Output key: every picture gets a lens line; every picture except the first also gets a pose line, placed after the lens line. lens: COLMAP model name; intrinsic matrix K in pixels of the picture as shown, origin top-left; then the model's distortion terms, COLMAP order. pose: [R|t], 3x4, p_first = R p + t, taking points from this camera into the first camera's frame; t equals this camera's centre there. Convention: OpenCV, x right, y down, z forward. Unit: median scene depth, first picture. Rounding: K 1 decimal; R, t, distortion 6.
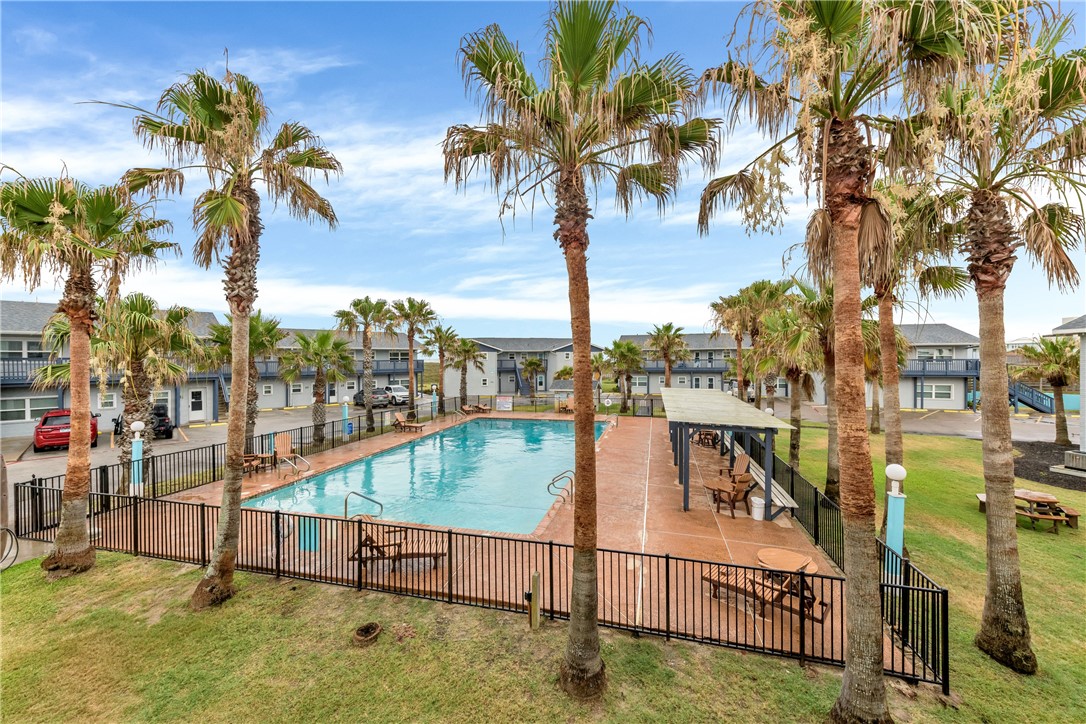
lens RADIAL K [[445.4, 0, 520.7], [0, 445.4, 360.2], [0, 0, 1]] dist [0.006076, -0.000114]
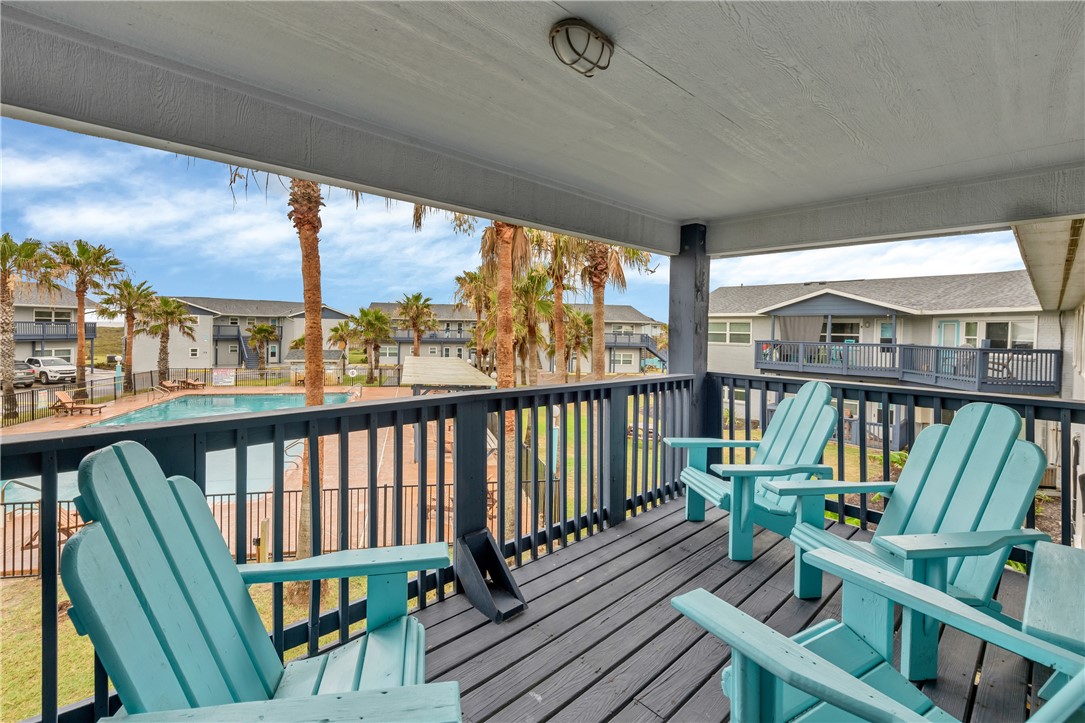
lens RADIAL K [[522.7, 0, 541.9], [0, 522.7, 337.4], [0, 0, 1]] dist [0.004251, -0.000267]
pose [[0.868255, 0.014005, 0.495920, -0.006747], [-0.020700, 0.999754, 0.008007, 0.001858], [-0.495686, -0.017217, 0.868331, -0.155502]]
